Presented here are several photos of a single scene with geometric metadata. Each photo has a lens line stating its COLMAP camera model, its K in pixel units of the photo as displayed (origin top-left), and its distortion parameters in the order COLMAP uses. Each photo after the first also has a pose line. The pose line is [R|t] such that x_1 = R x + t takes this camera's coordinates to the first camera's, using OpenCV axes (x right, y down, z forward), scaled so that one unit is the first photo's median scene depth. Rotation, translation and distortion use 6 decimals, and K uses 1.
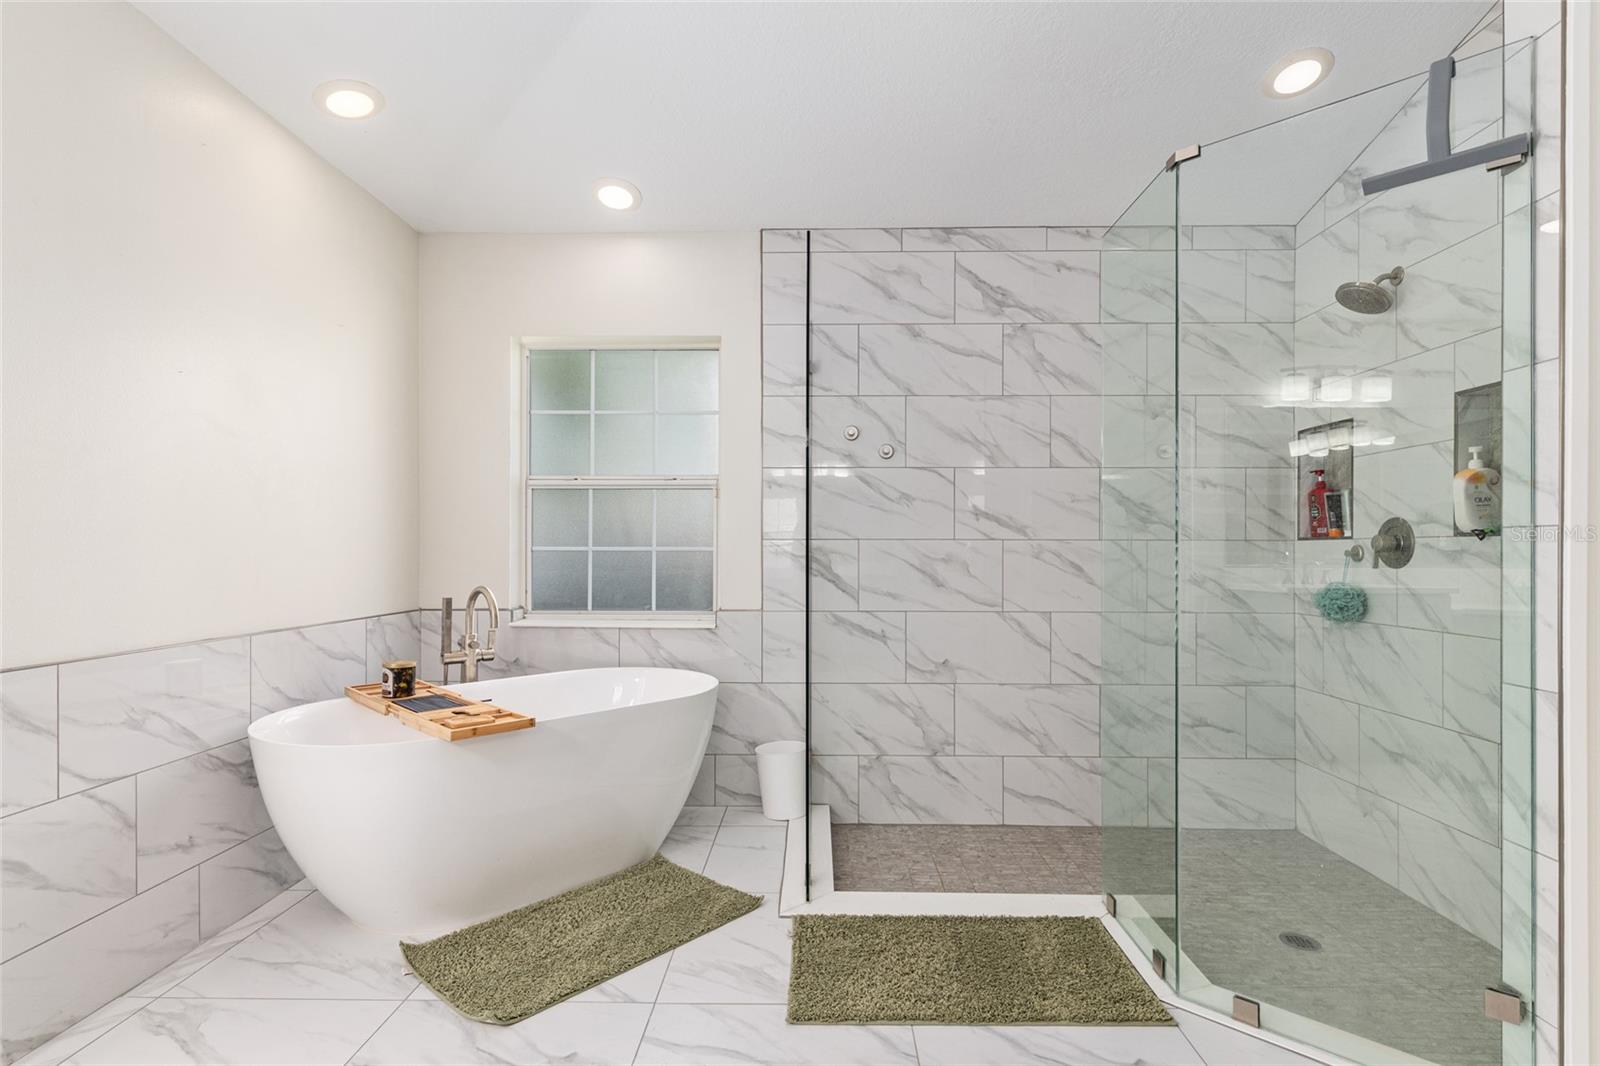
lens RADIAL K [[796.4, 0, 819.4], [0, 796.4, 549.9], [0, 0, 1]] dist [0.002825, -0.000515]
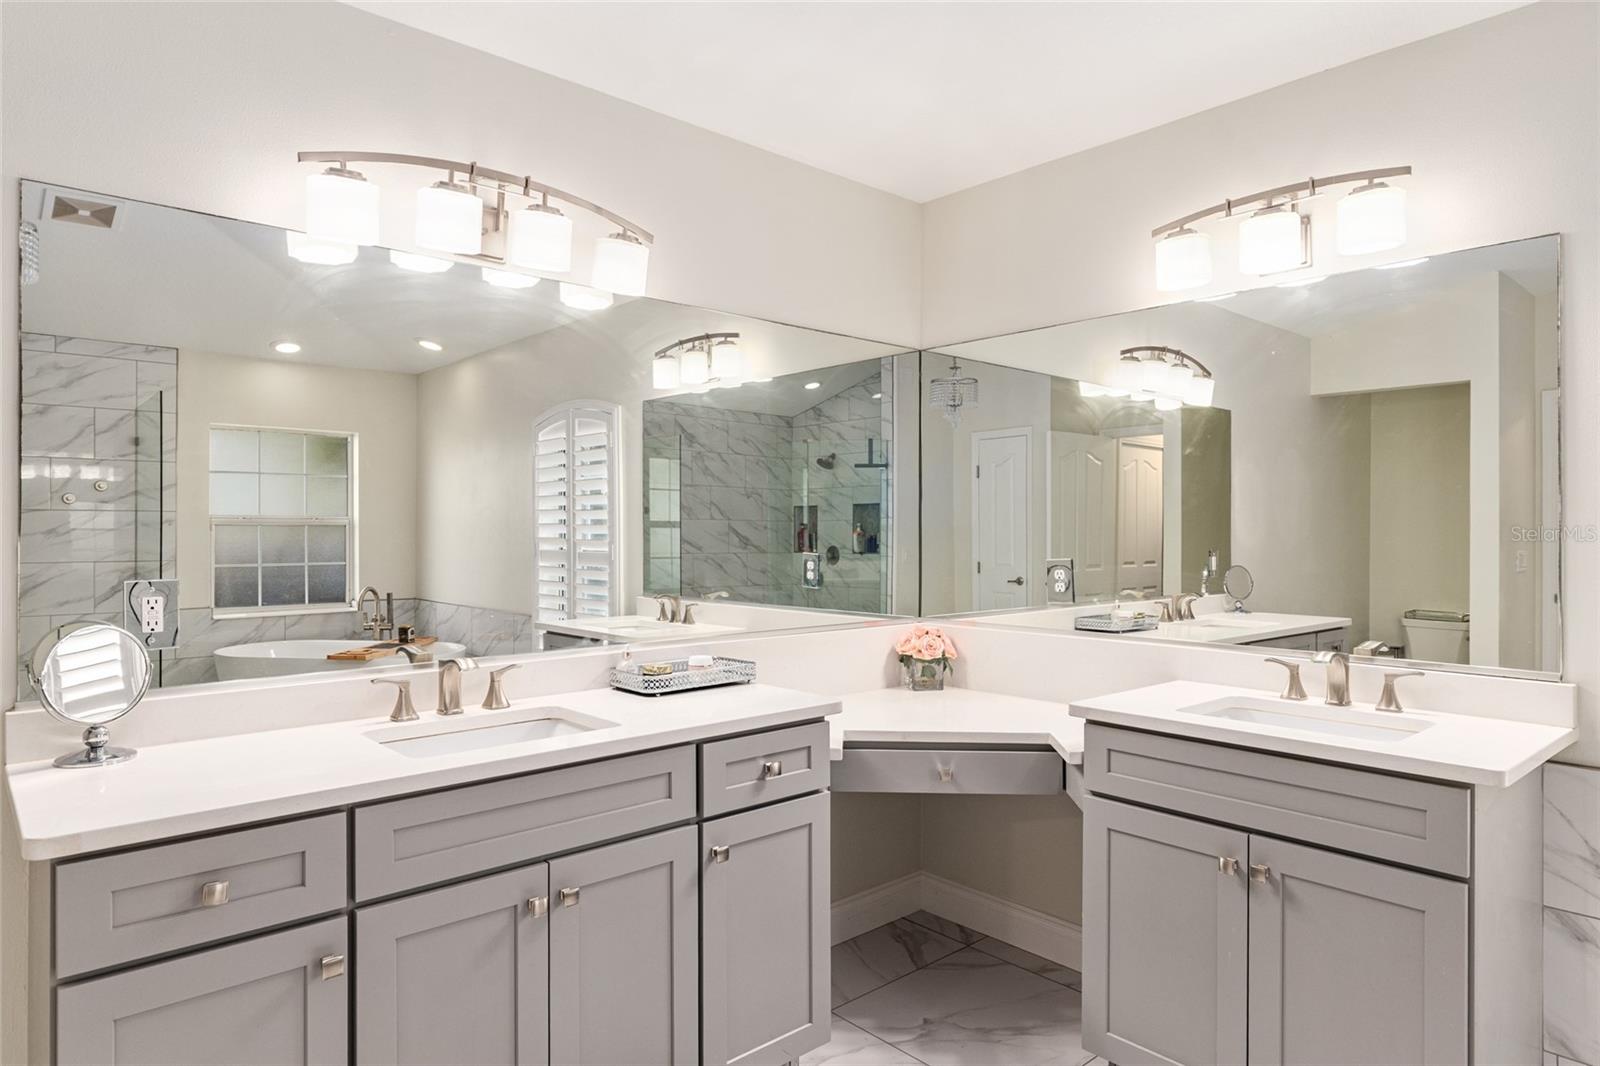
lens RADIAL K [[936.7, 0, 803.0], [0, 936.7, 530.0], [0, 0, 1]] dist [0.001564, 0.001366]
pose [[0.729709, 0.006607, 0.683726, -1.519888], [-0.006633, 0.999975, -0.002583, -0.082761], [-0.683726, -0.002650, 0.729734, -1.246609]]
